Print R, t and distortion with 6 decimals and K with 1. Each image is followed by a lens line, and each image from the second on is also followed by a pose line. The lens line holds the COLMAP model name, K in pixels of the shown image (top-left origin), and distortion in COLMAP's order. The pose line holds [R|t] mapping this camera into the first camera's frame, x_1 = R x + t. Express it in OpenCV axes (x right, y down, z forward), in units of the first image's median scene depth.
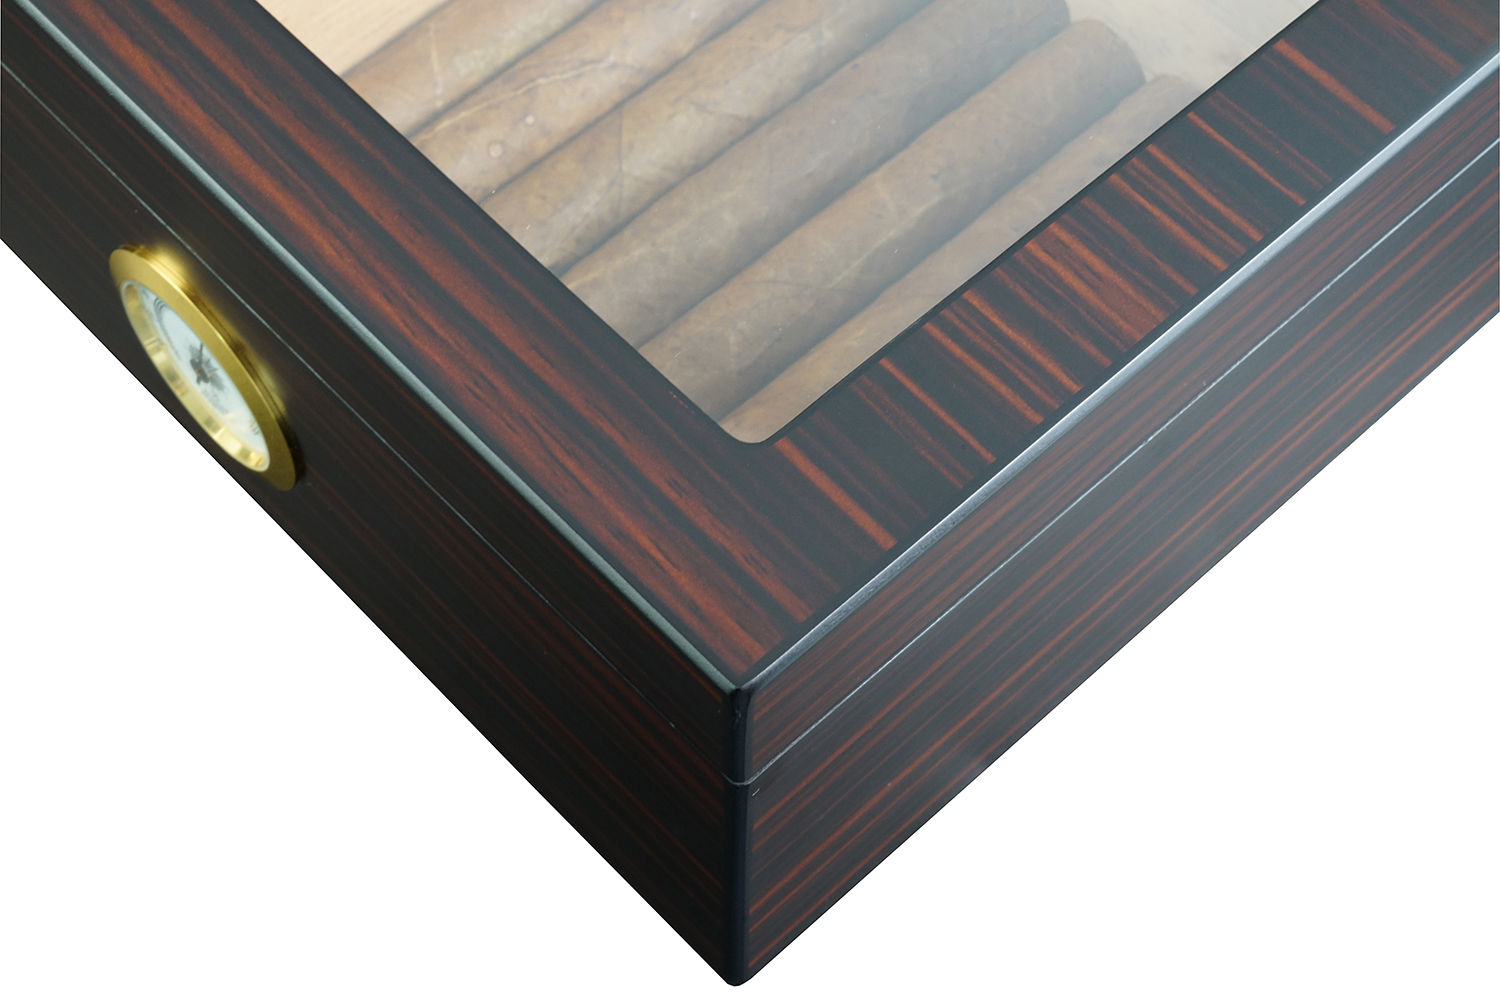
lens RADIAL K [[2808.1, 0, 748.1], [0, 2808.1, 499.6], [0, 0, 1]] dist [0.034061, 0.000000]
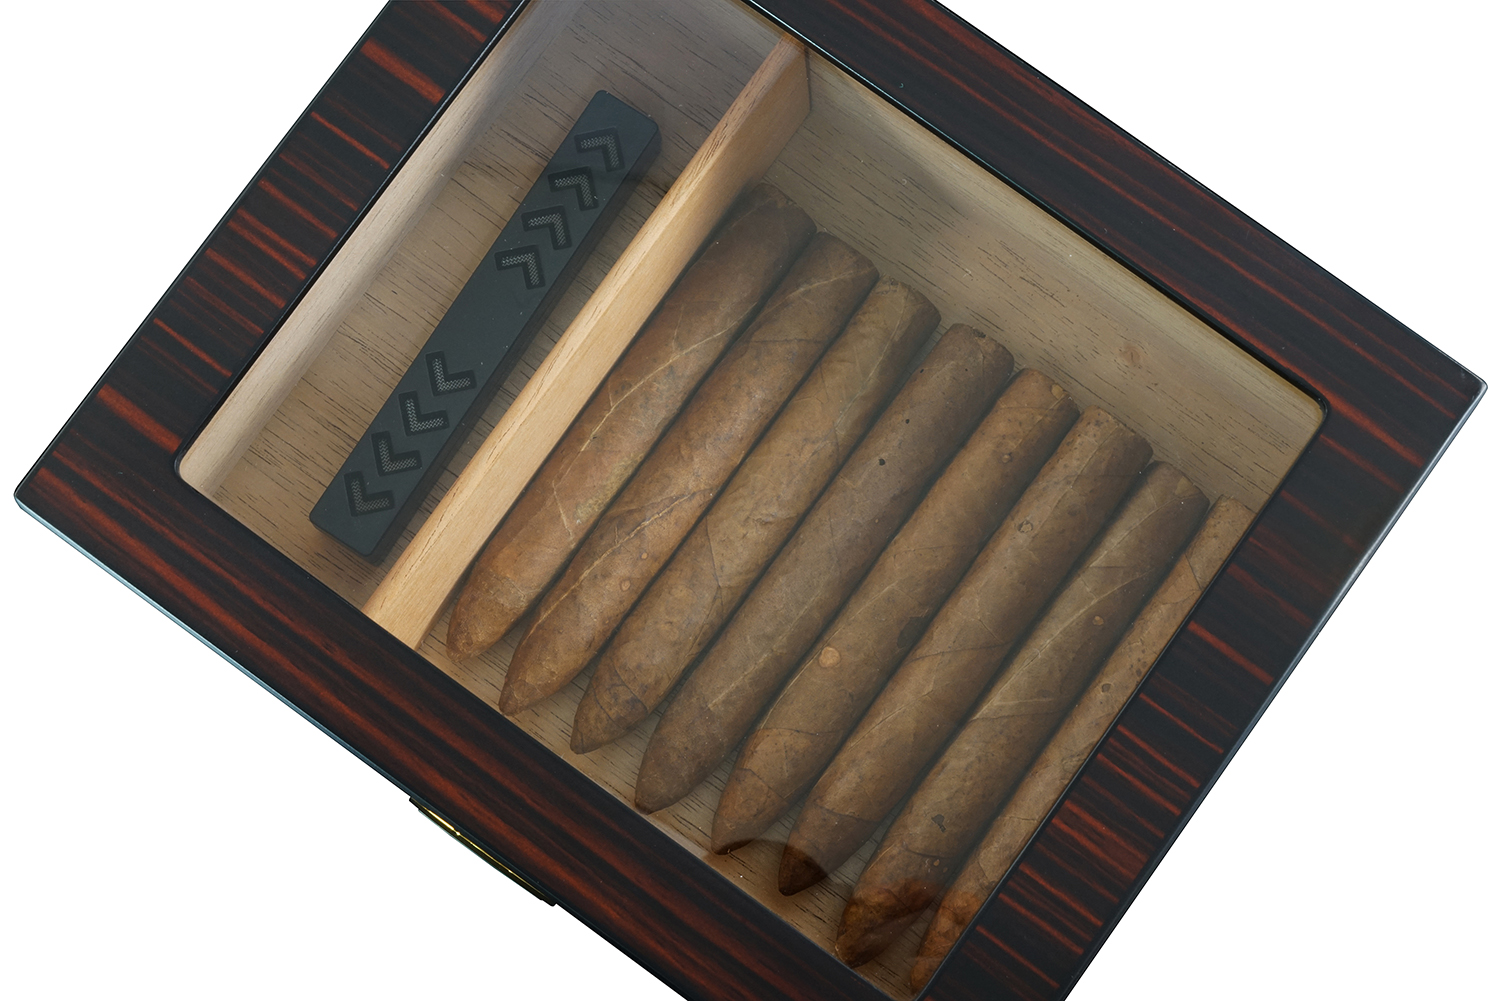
lens RADIAL K [[2996.1, 0, 742.4], [0, 2996.1, 500.0], [0, 0, 1]] dist [-0.015530, 0.000000]
pose [[0.980896, -0.194243, 0.010660, -0.052143], [0.175980, 0.909358, 0.376960, -0.904015], [-0.082915, -0.367882, 0.926168, -0.453959]]
